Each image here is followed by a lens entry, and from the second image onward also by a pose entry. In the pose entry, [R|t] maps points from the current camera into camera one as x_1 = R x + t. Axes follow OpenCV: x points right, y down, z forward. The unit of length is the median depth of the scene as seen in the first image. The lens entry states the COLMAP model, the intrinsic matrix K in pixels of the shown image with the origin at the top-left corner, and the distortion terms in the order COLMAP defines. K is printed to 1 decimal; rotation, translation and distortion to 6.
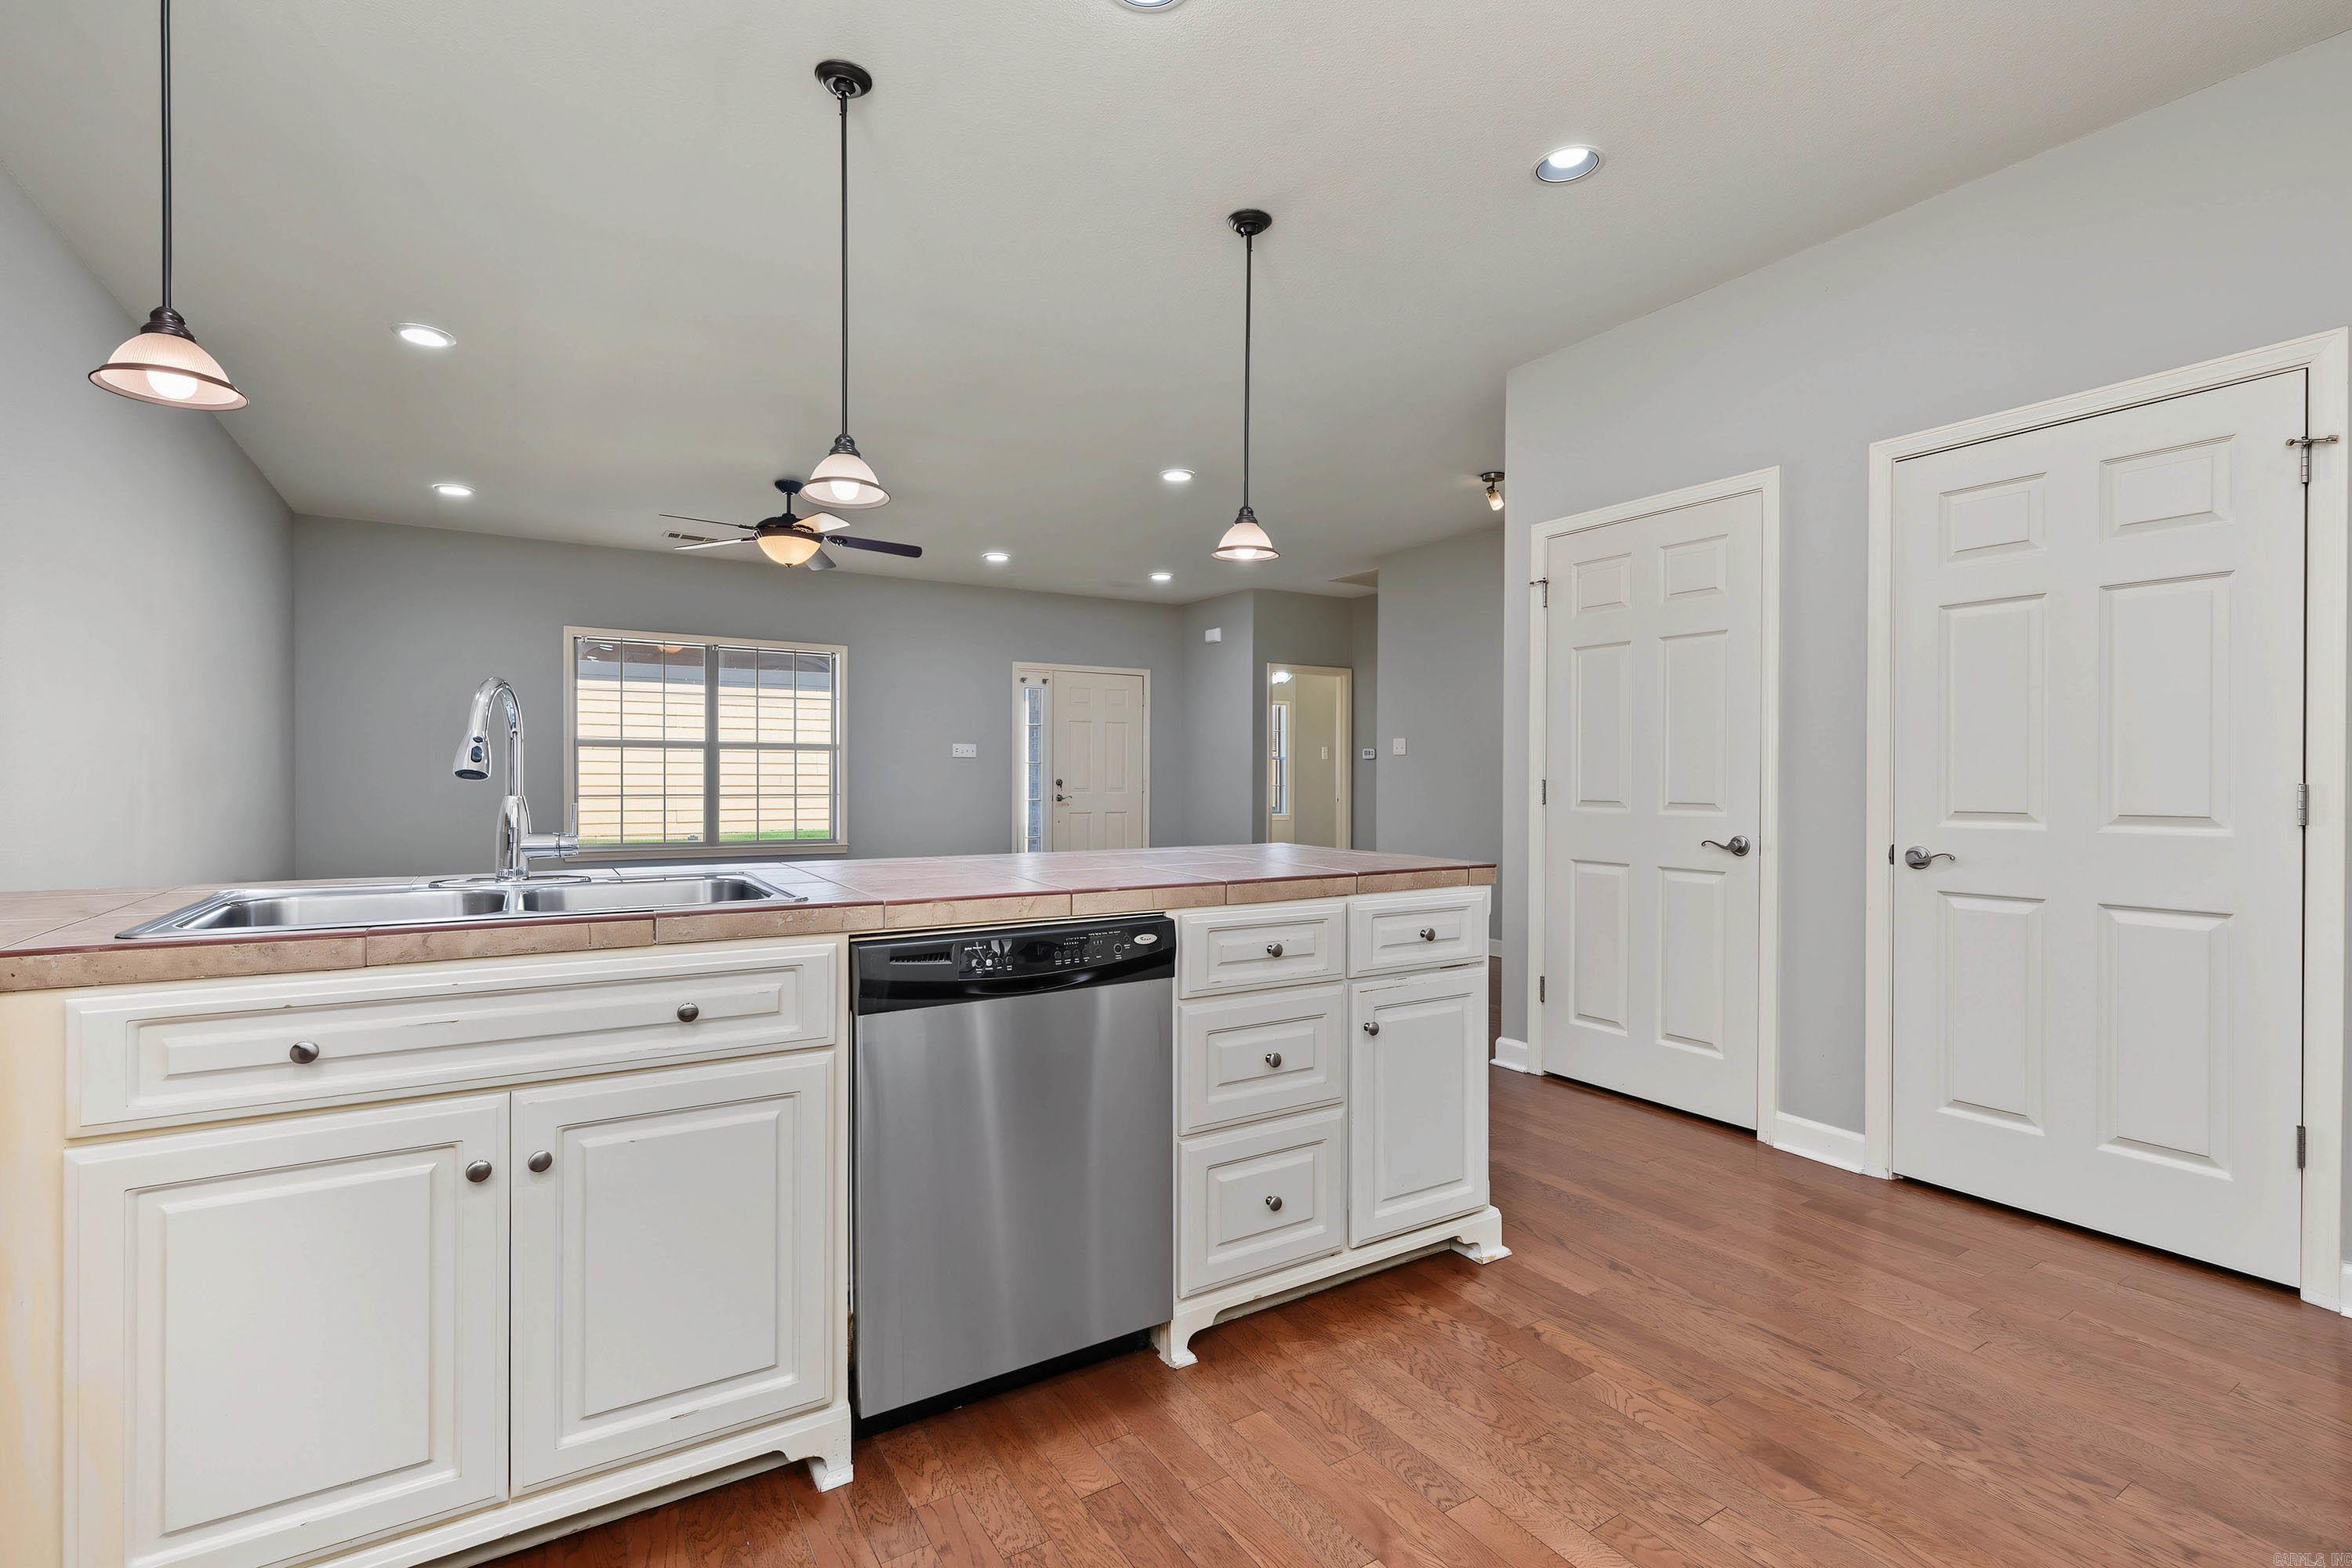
lens RADIAL K [[1059.0, 0, 1179.7], [0, 1059.0, 778.2], [0, 0, 1]] dist [0.001014, -0.000372]
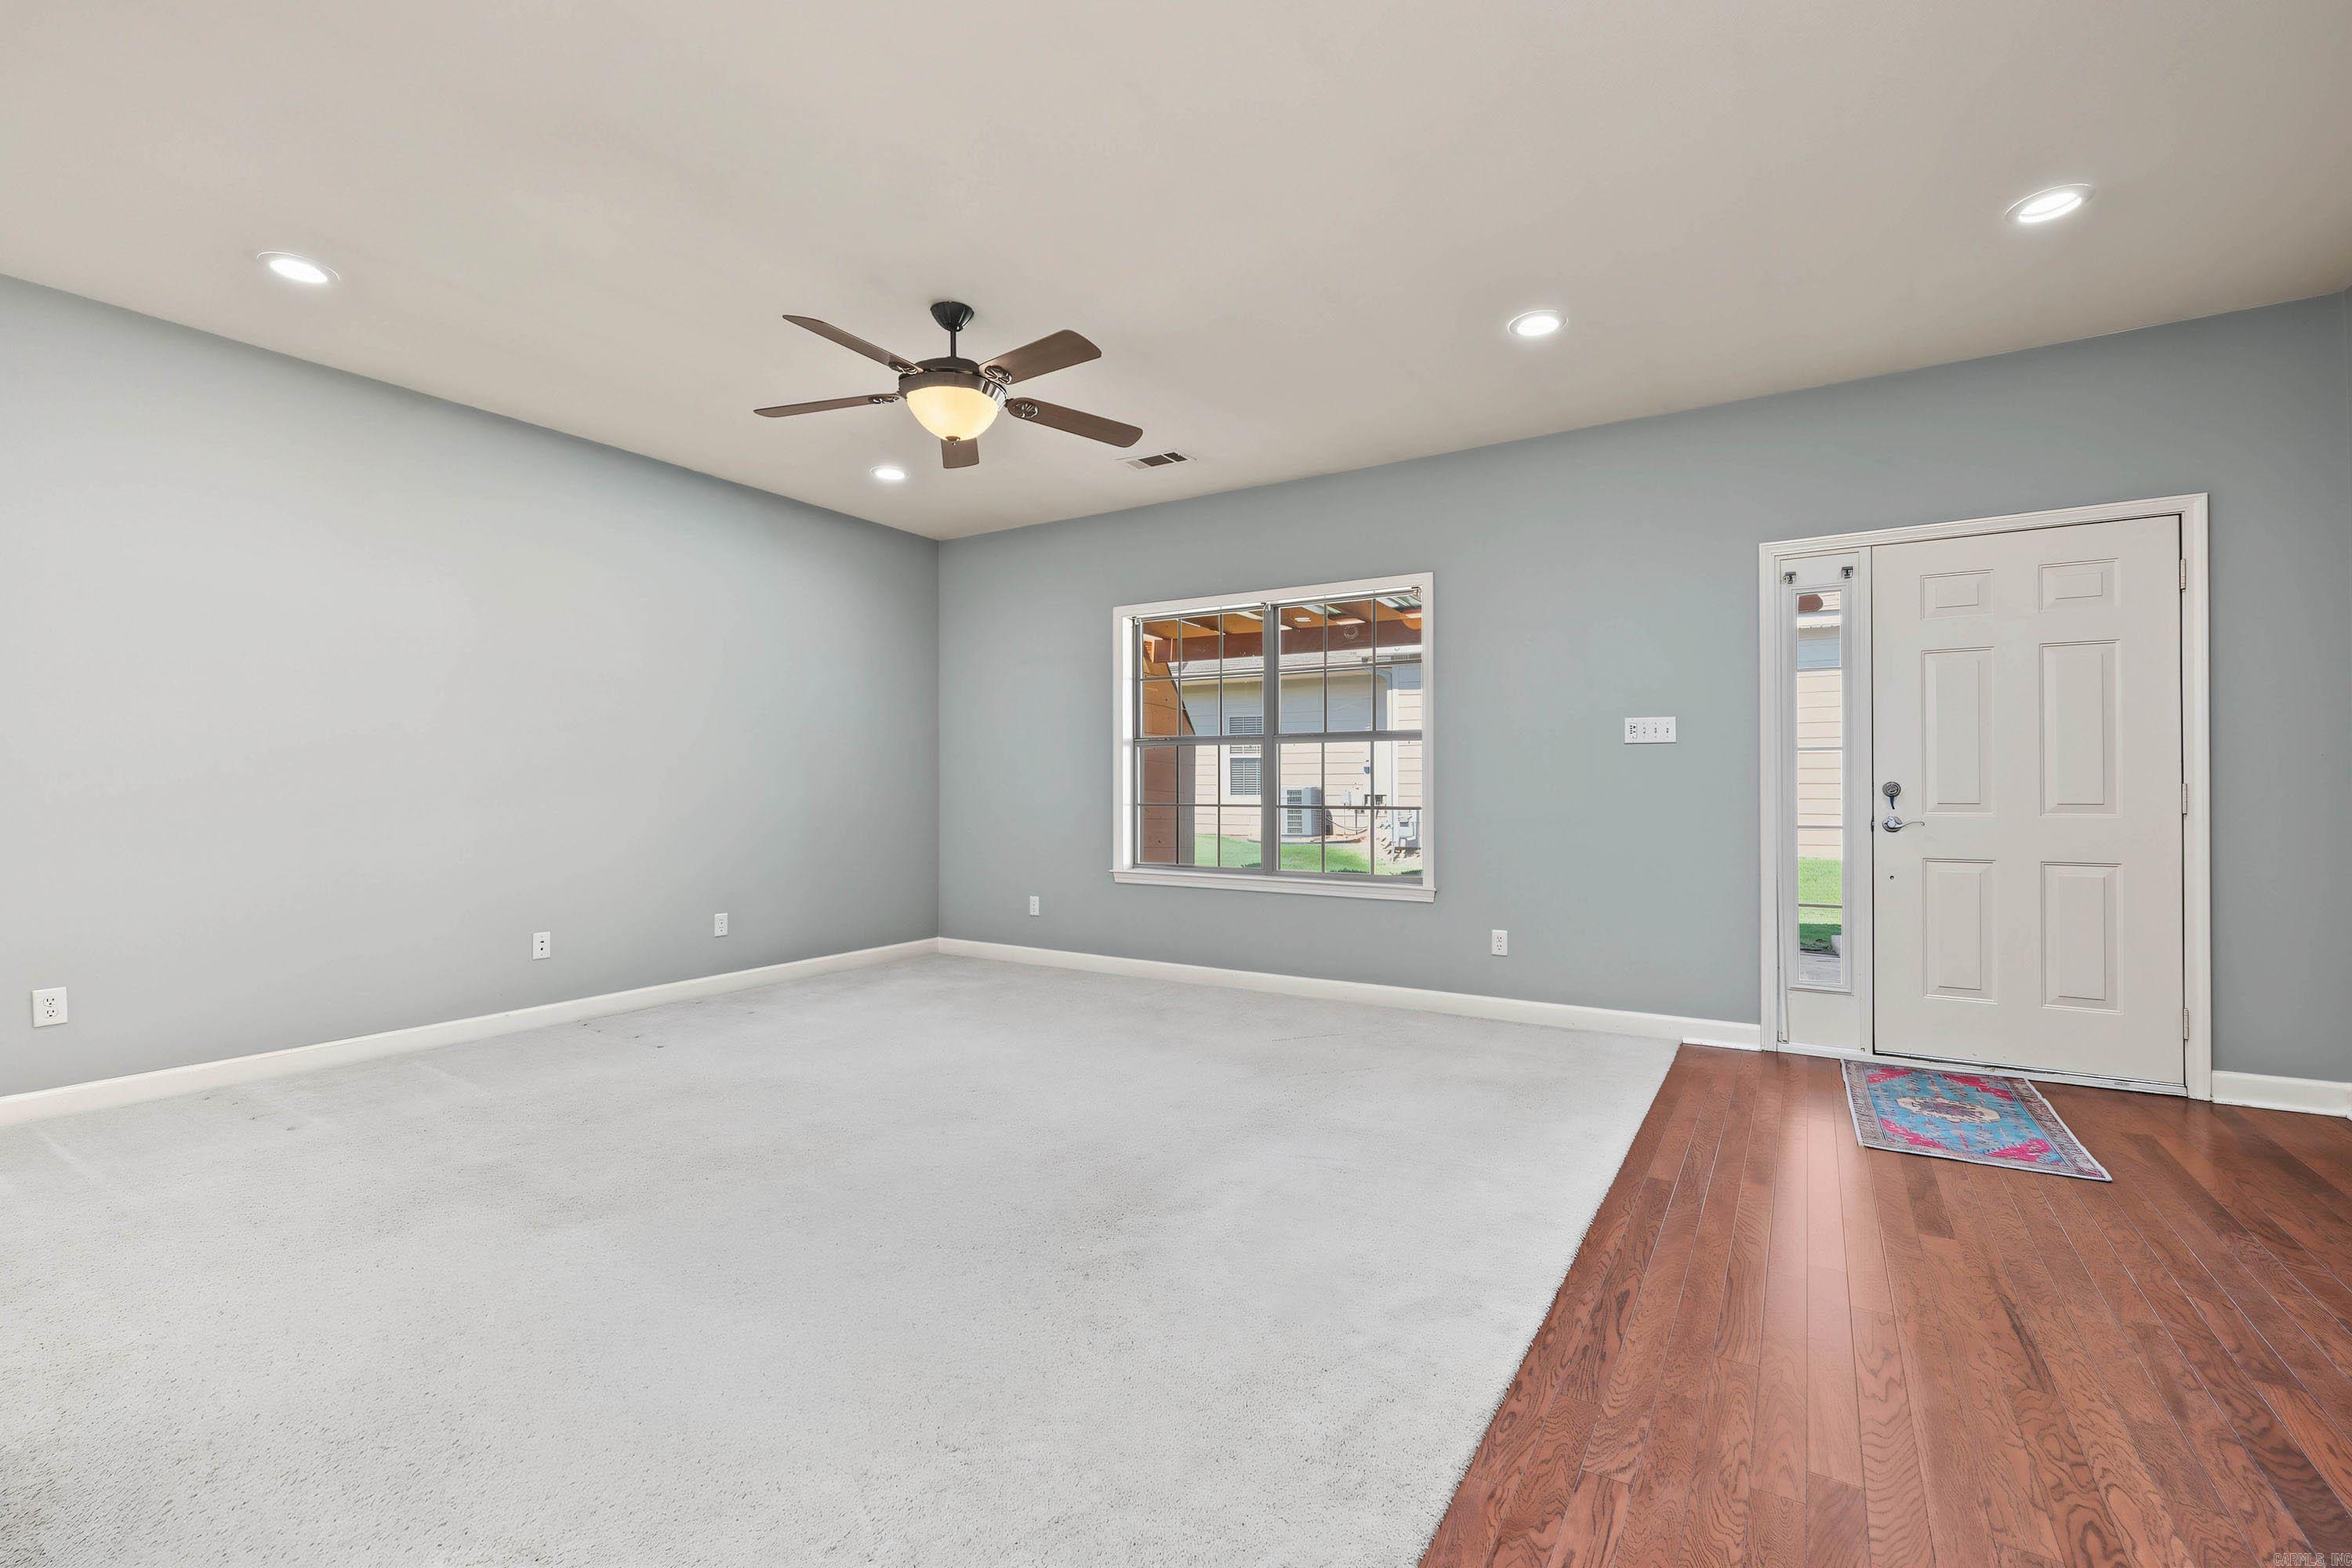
lens RADIAL K [[1033.3, 0, 1169.6], [0, 1033.3, 782.7], [0, 0, 1]] dist [-0.003140, -0.001002]
pose [[0.436094, -0.010145, -0.899844, 0.486251], [-0.002973, 0.999915, -0.012714, 0.023859], [0.899896, 0.008219, 0.436026, 1.752074]]
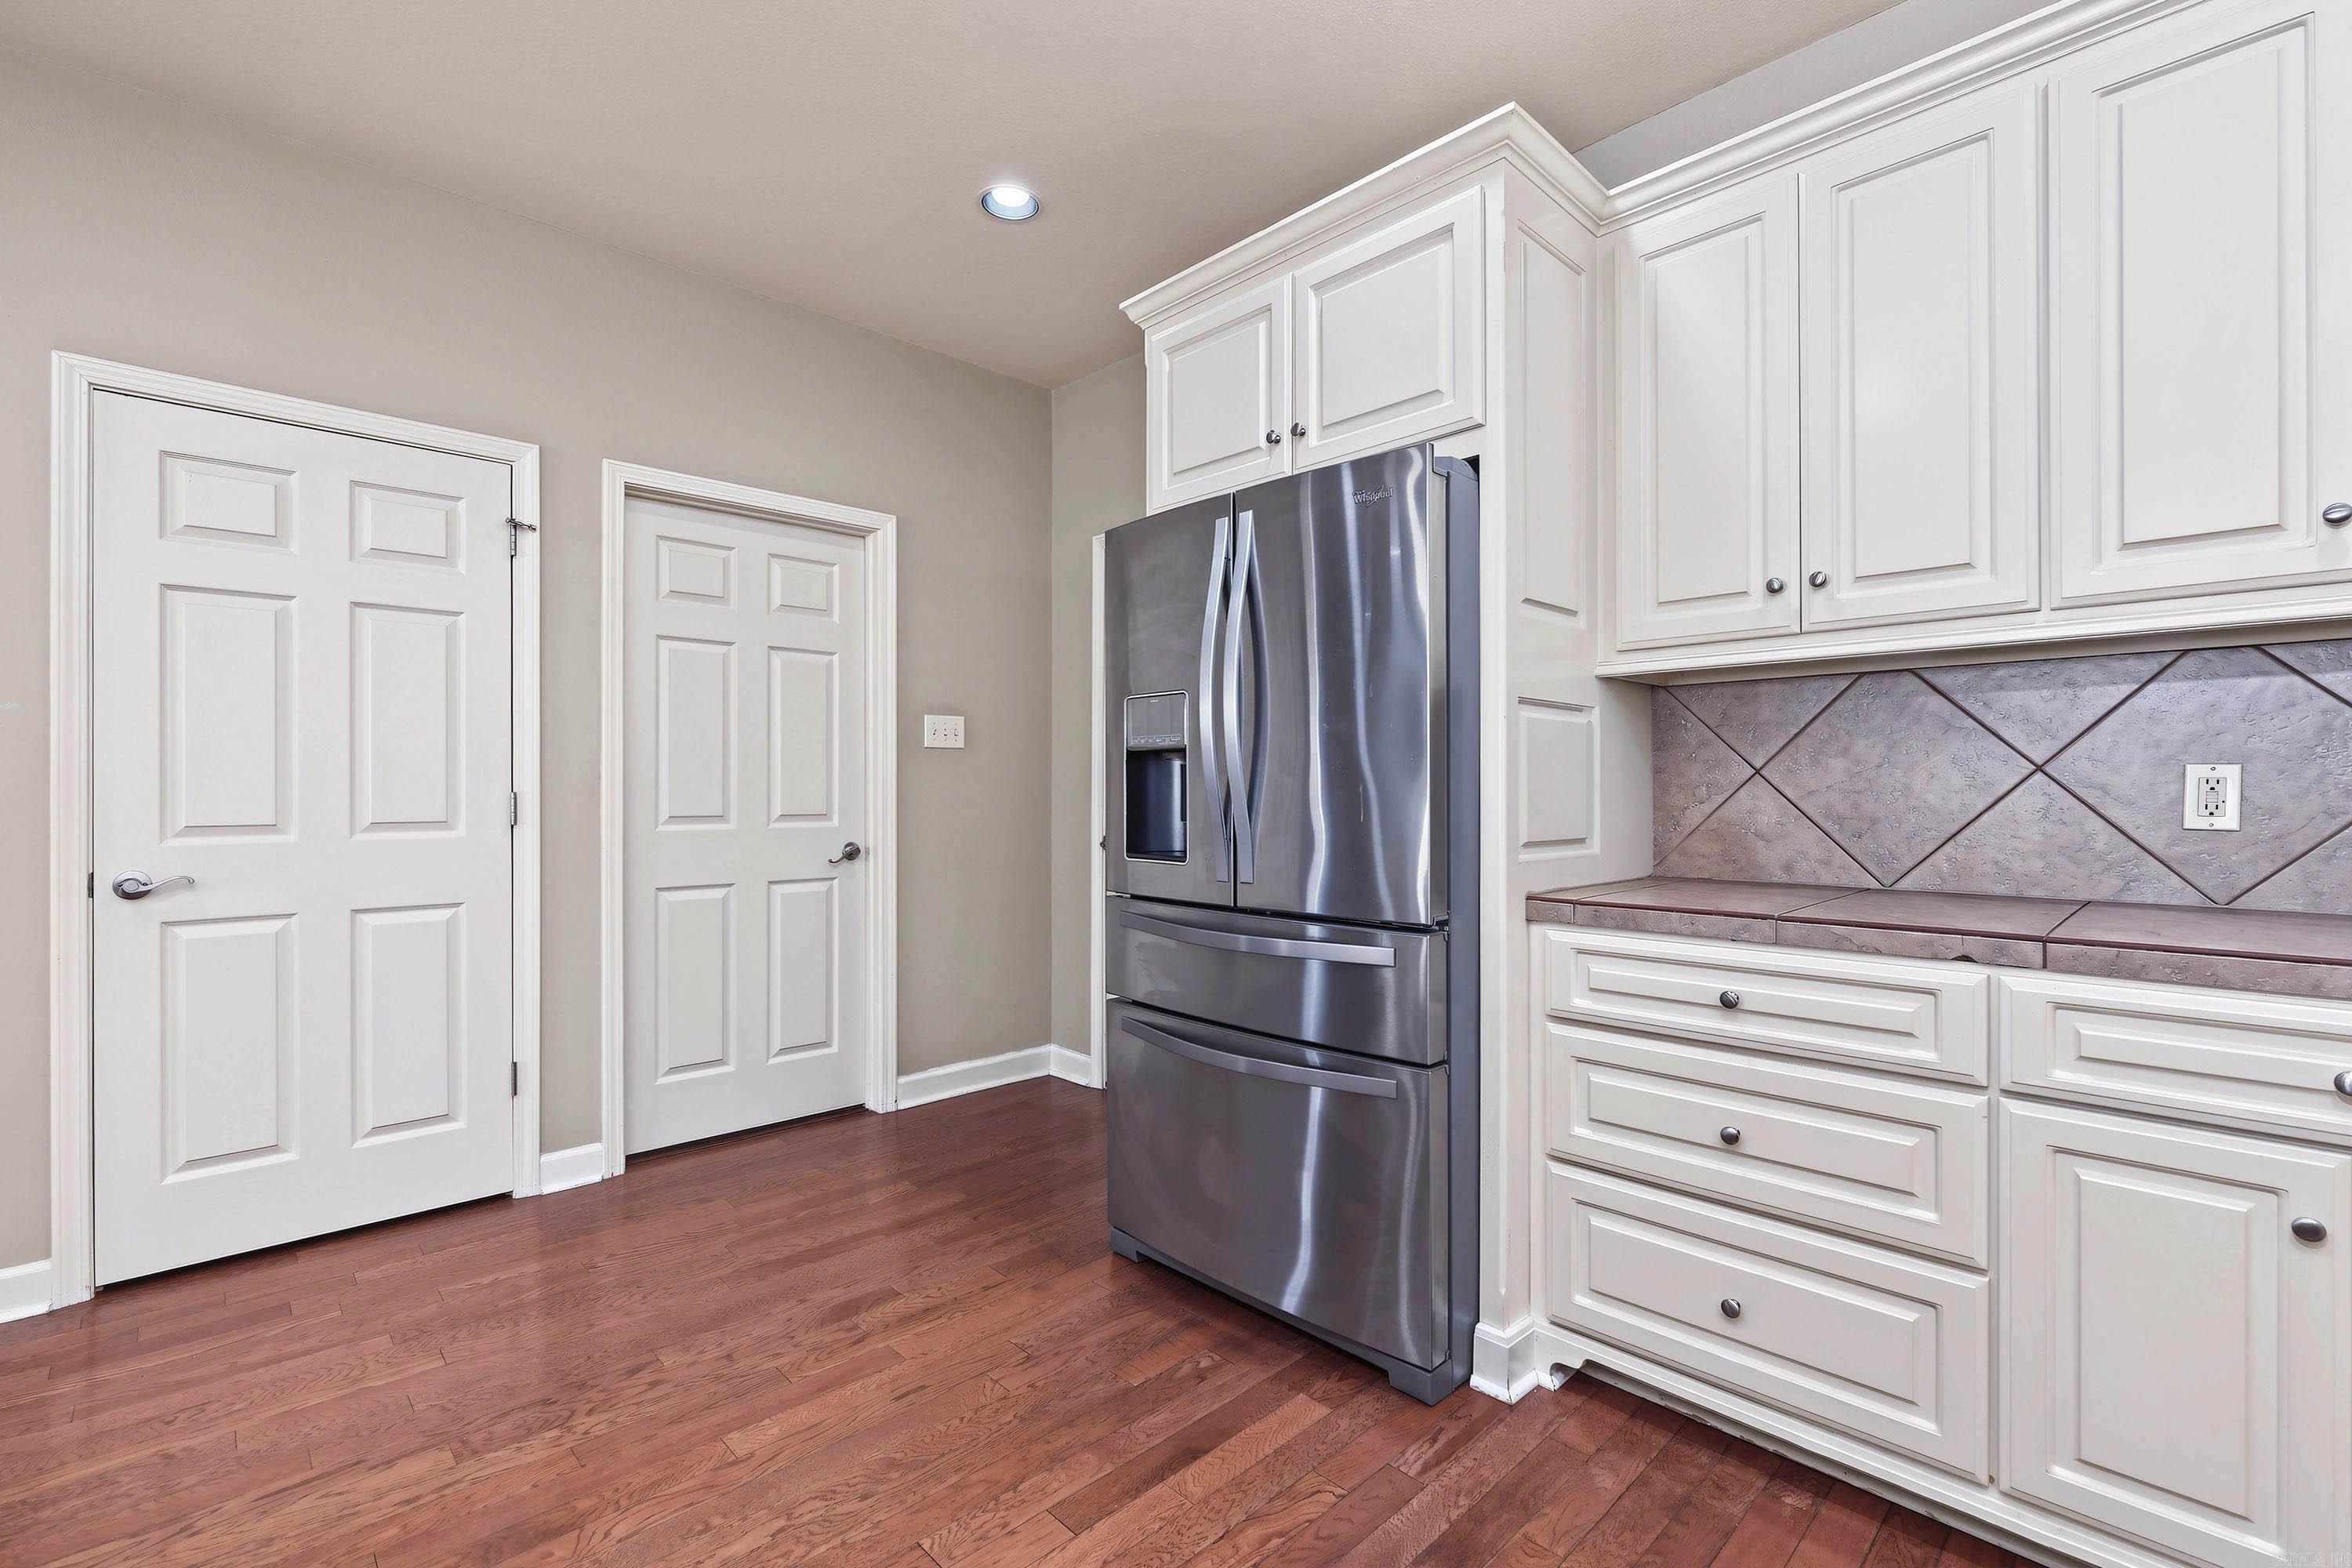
lens RADIAL K [[1033.3, 0, 1169.6], [0, 1033.3, 782.7], [0, 0, 1]] dist [-0.003140, -0.001002]
pose [[-0.199417, 0.004944, 0.979902, -0.247851], [0.000369, 0.999988, -0.004970, -0.000520], [-0.979915, -0.000630, -0.199416, 0.379900]]
